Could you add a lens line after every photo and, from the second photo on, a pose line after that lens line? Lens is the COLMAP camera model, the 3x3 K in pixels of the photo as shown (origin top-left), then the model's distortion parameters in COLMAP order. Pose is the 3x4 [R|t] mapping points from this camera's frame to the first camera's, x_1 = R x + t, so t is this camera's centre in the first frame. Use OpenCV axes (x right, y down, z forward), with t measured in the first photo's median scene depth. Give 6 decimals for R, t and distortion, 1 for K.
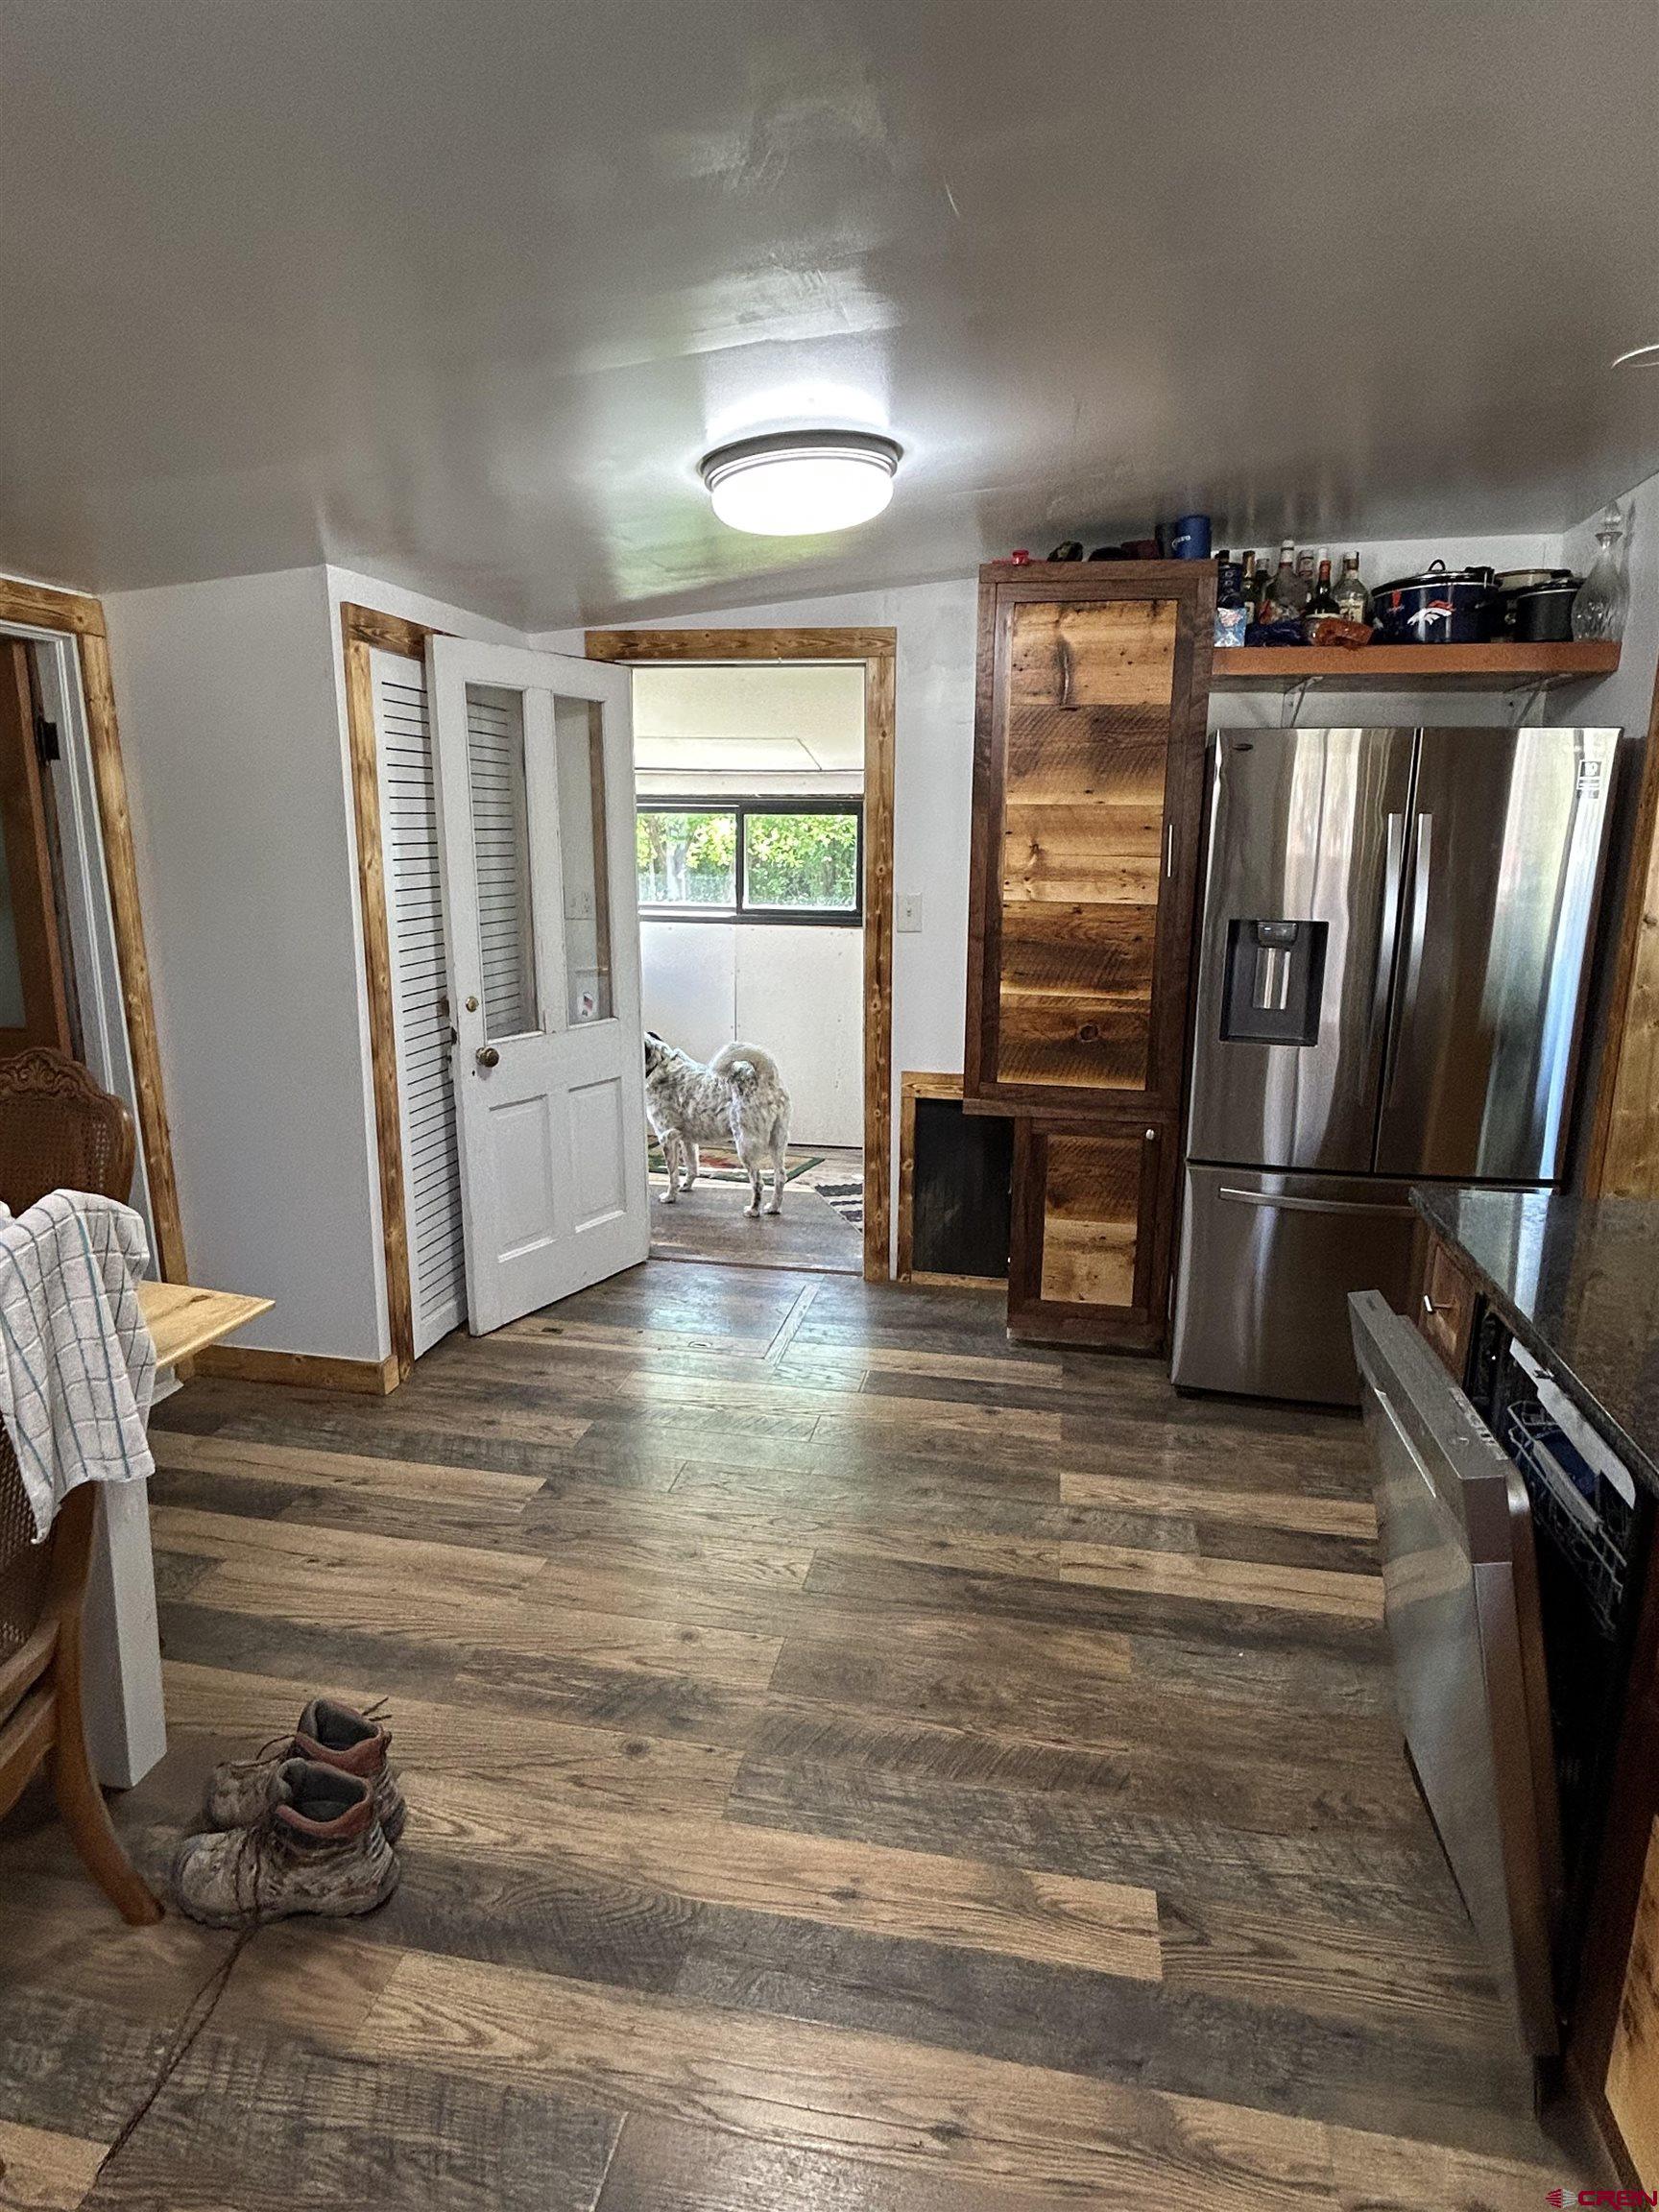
lens RADIAL K [[1250.0, 0, 829.5], [0, 1250.0, 1106.0], [0, 0, 1]] dist [0.000708, -0.001432]
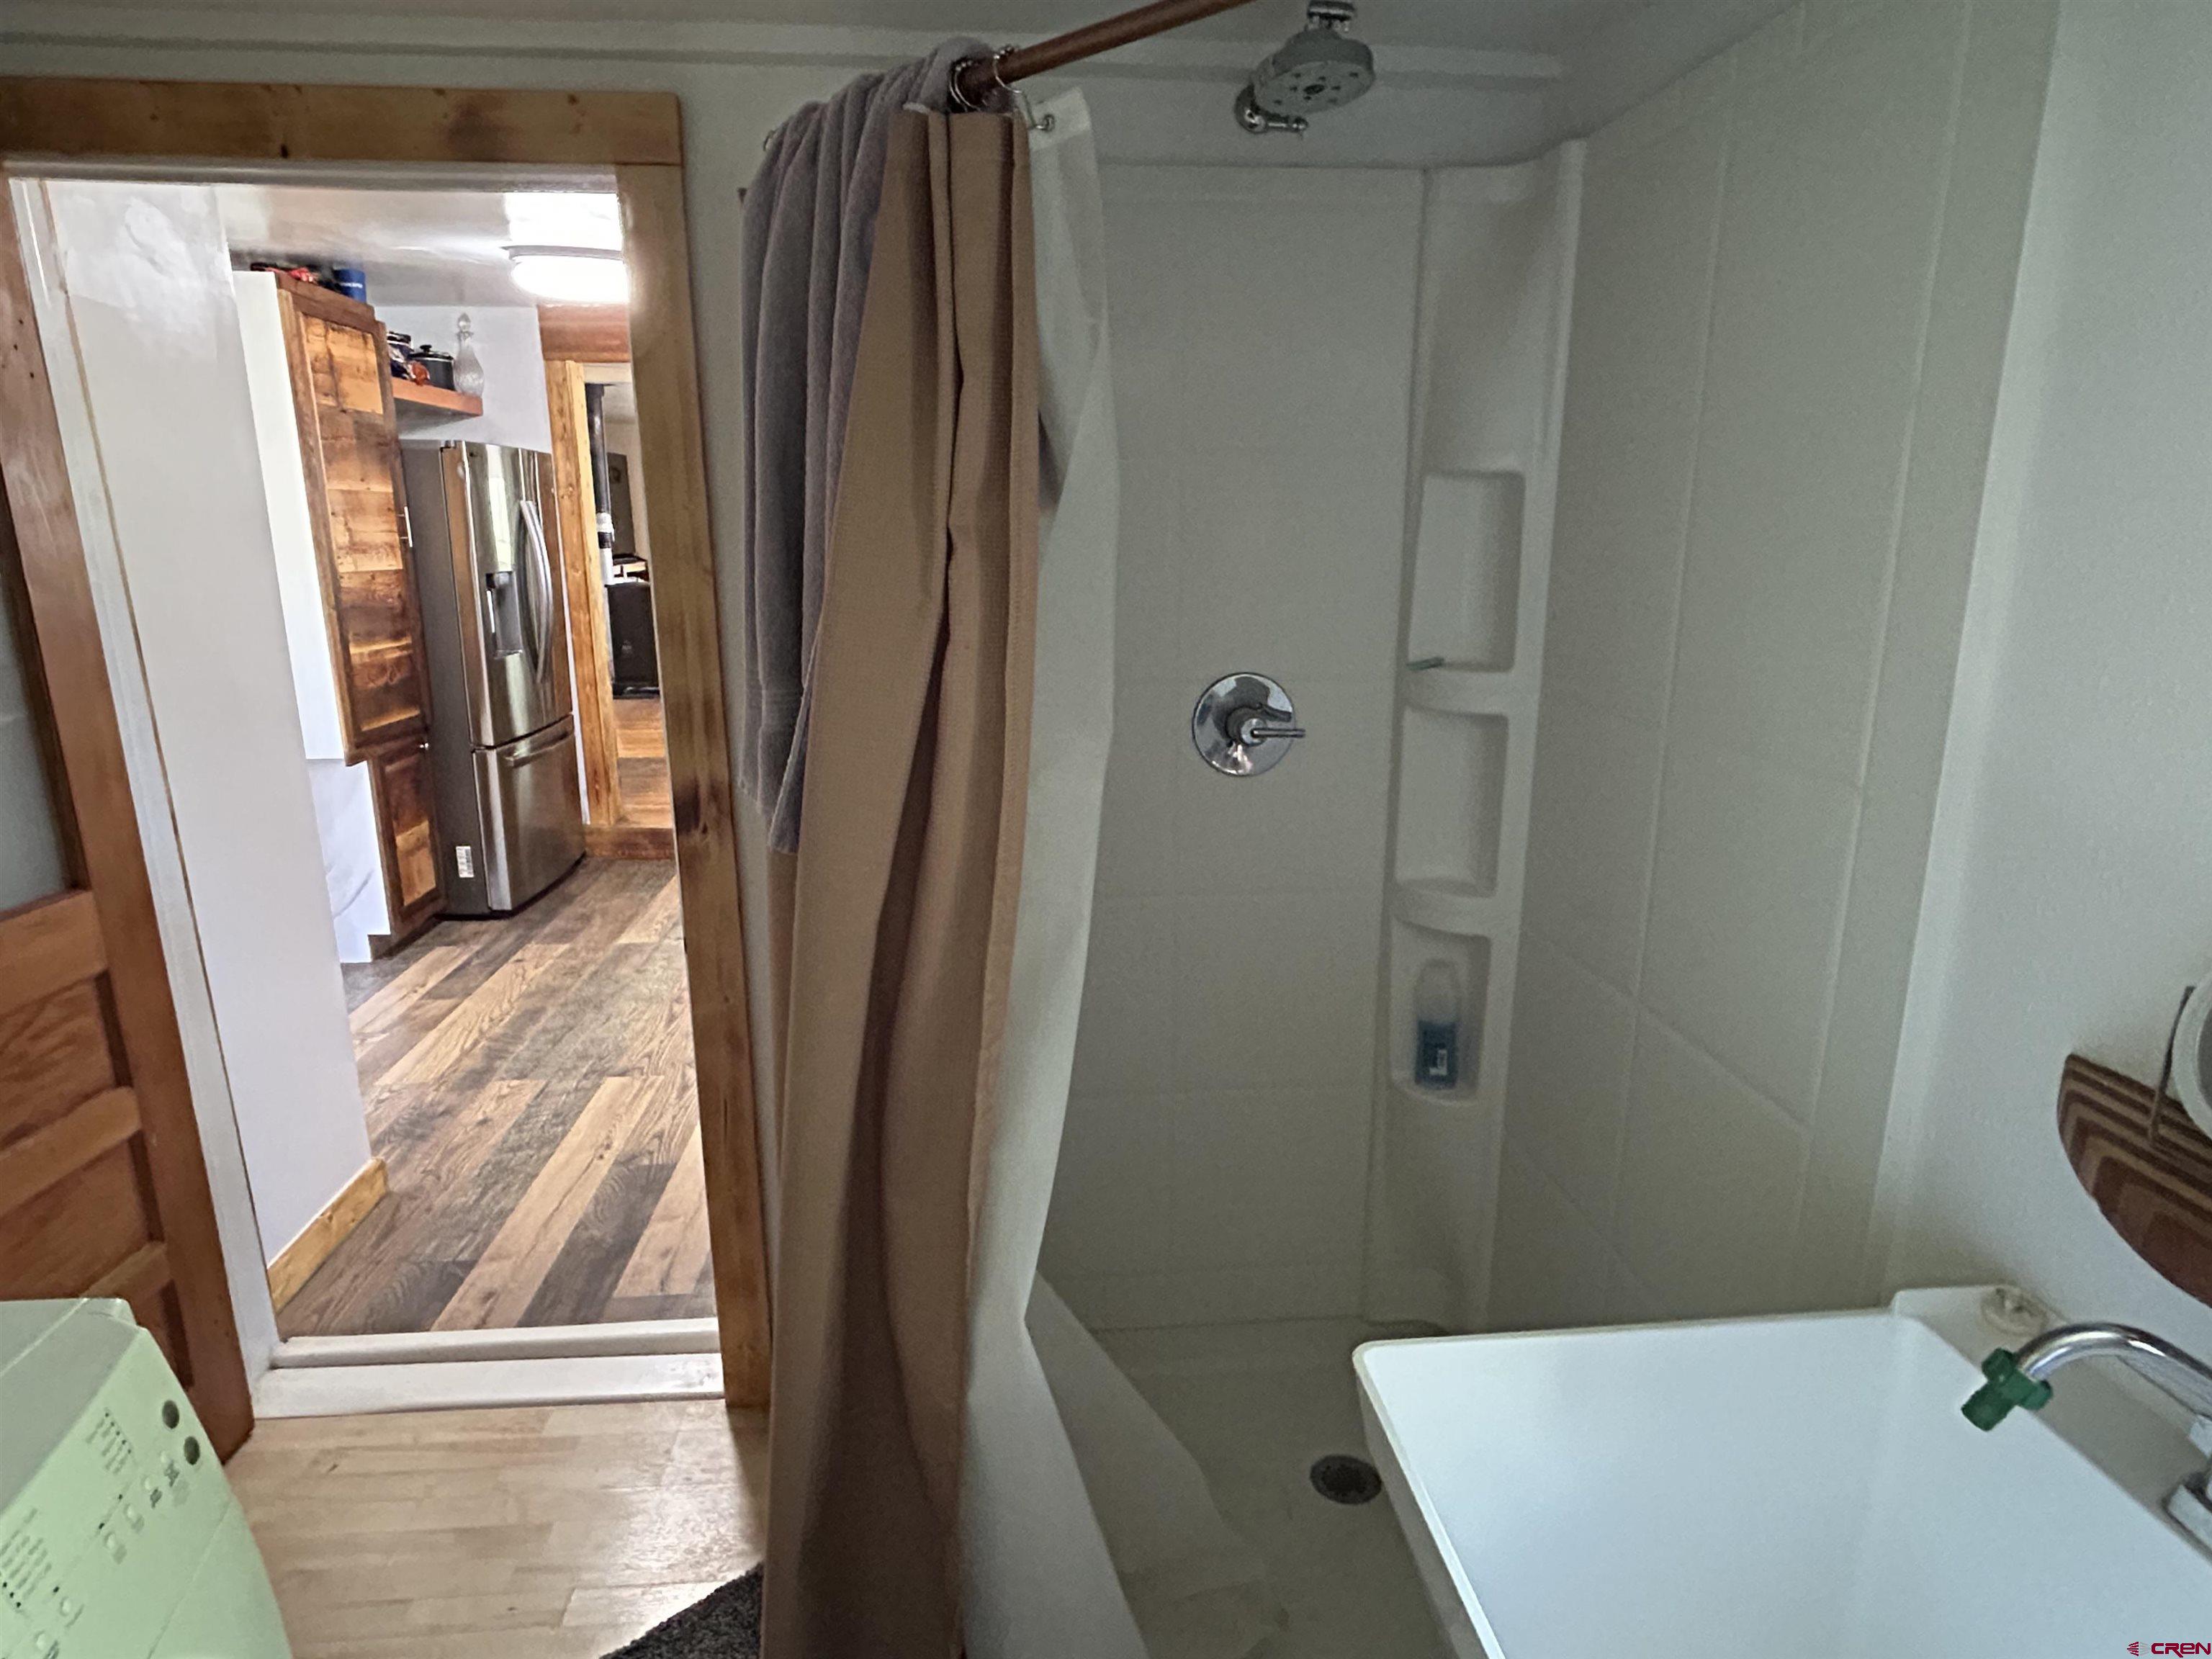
lens RADIAL K [[1249.0, 0, 1092.5], [0, 1249.0, 827.2], [0, 0, 1]] dist [-0.000813, 0.002185]
pose [[-0.269884, -0.238146, 0.932979, -1.550942], [0.201748, 0.933441, 0.296624, -0.193335], [-0.941520, 0.268281, -0.203876, 0.847280]]
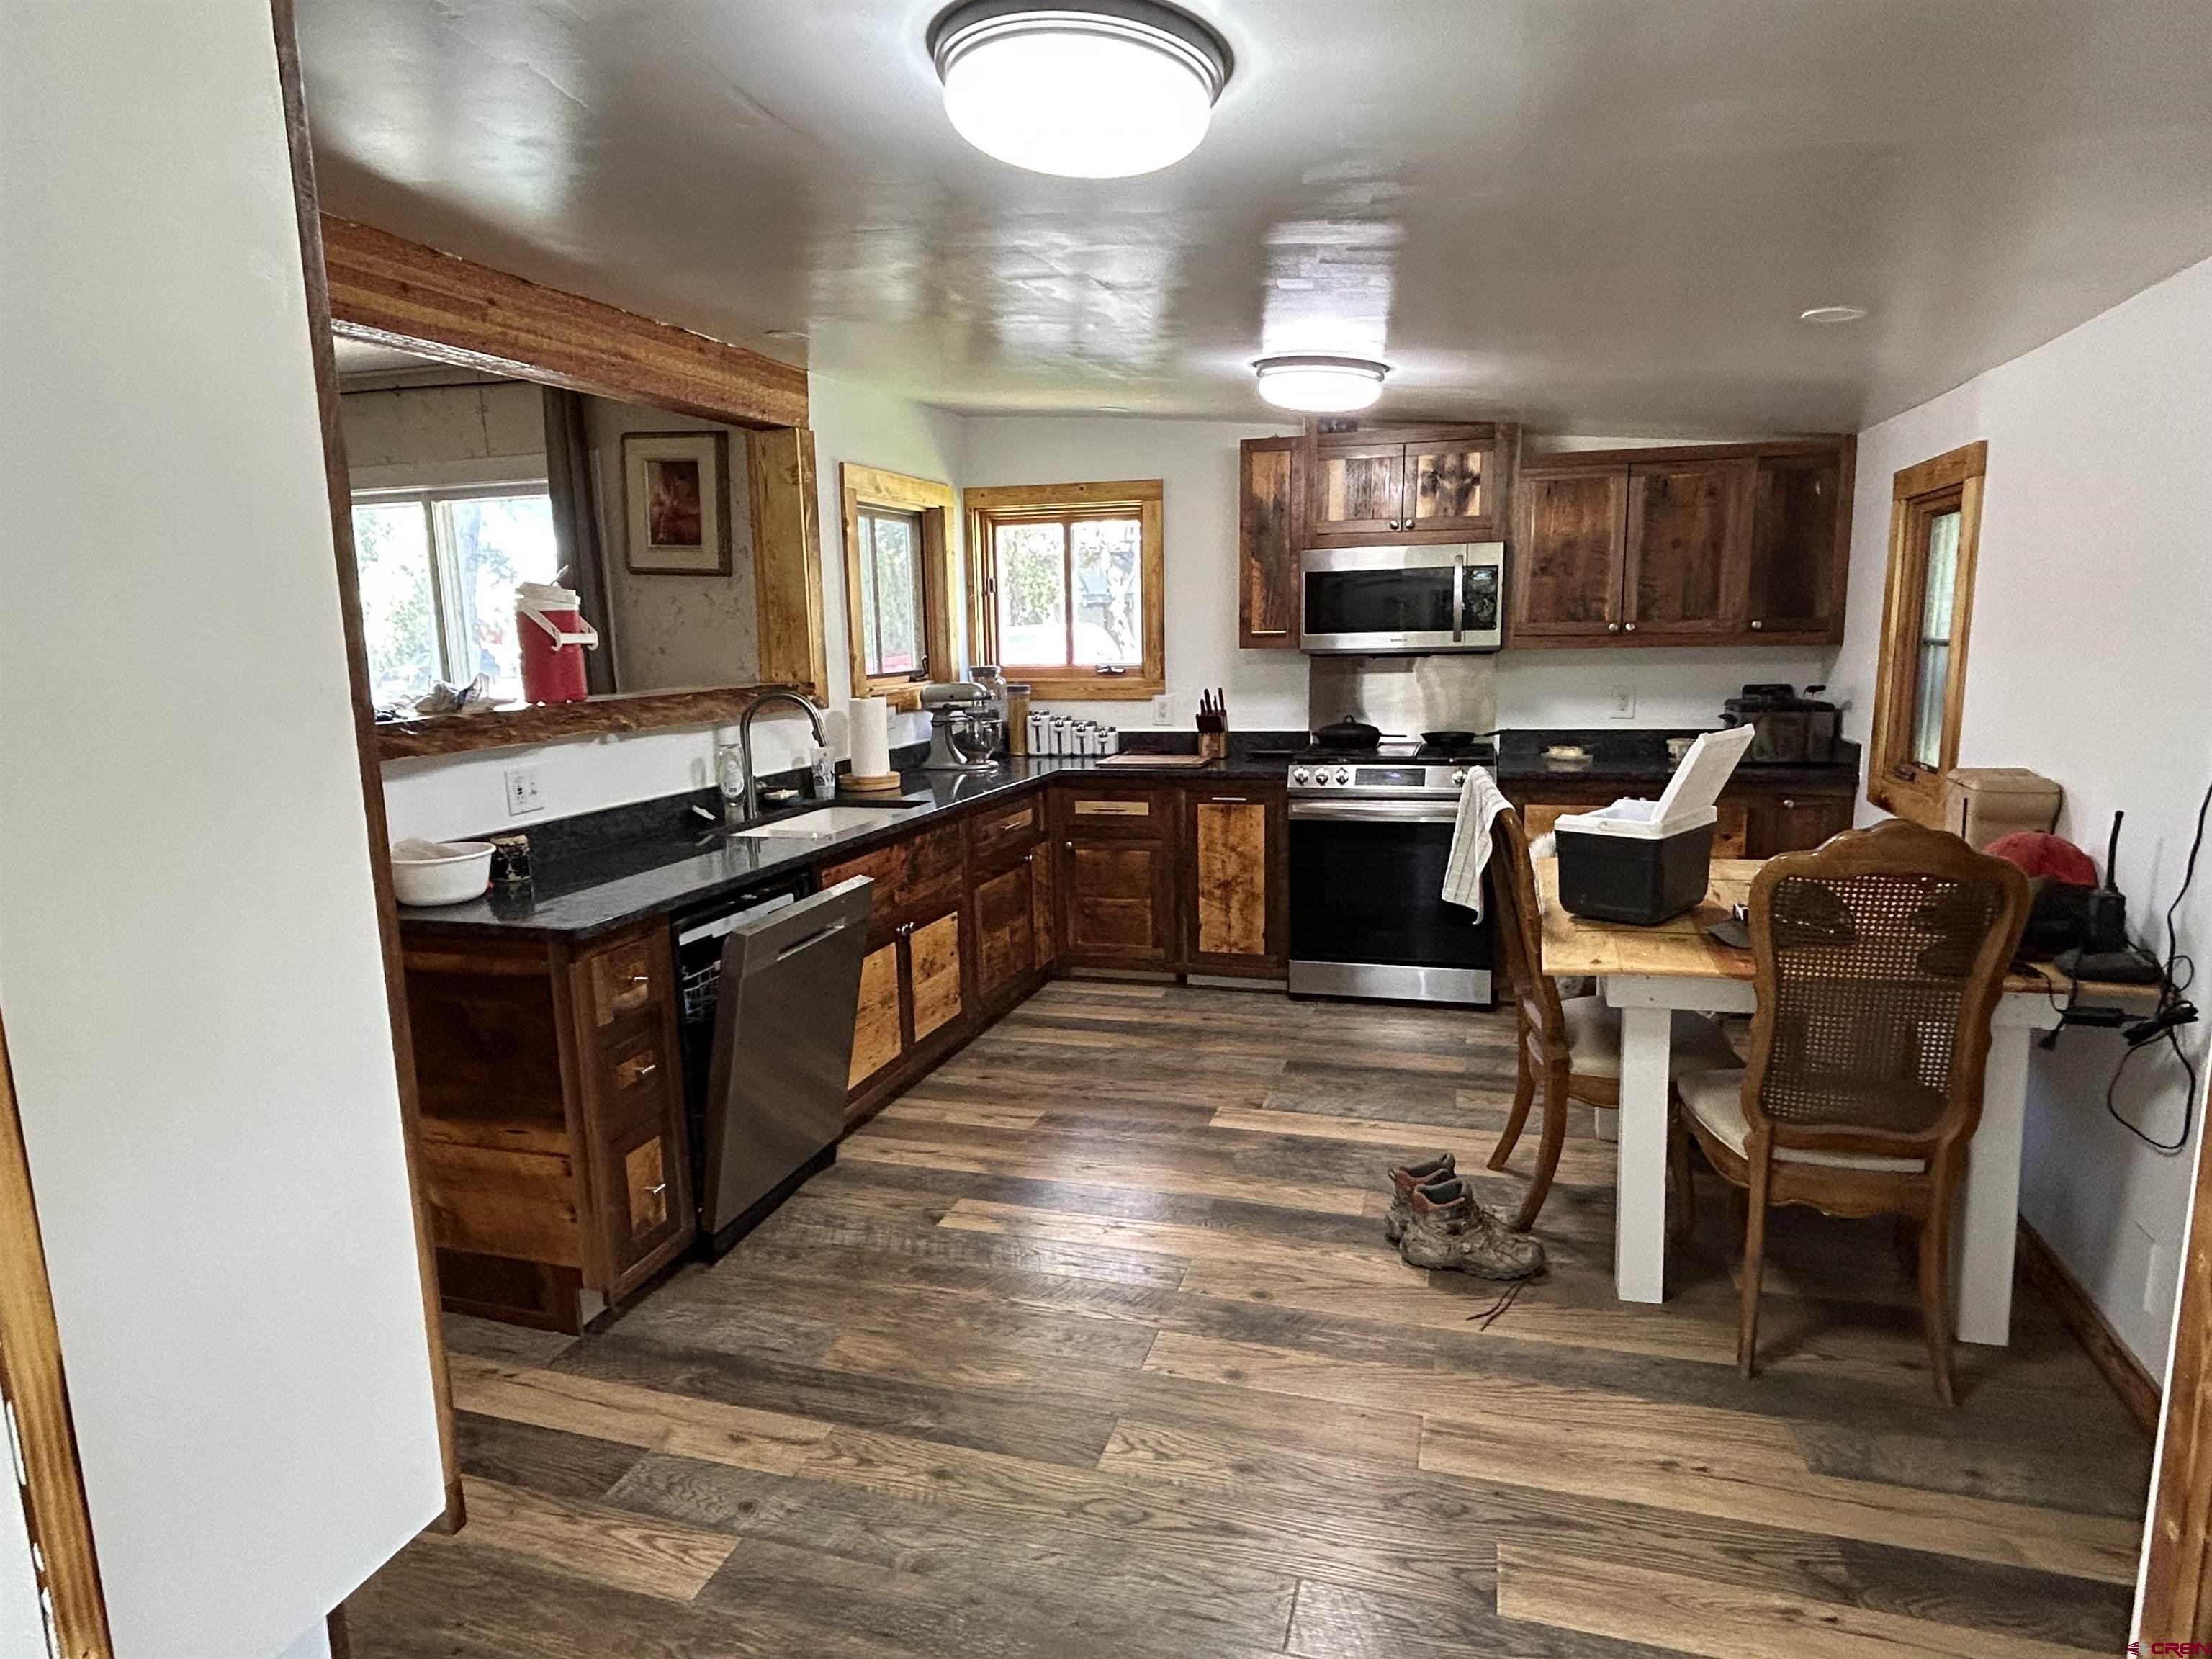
lens RADIAL K [[1250.0, 0, 1098.5], [0, 1250.0, 829.8], [0, 0, 1]] dist [0.000708, -0.001432]
pose [[-0.993029, -0.008645, 0.117556, -0.109306], [0.035930, 0.927648, 0.371722, -0.352381], [-0.112264, 0.373355, -0.920871, 1.644800]]
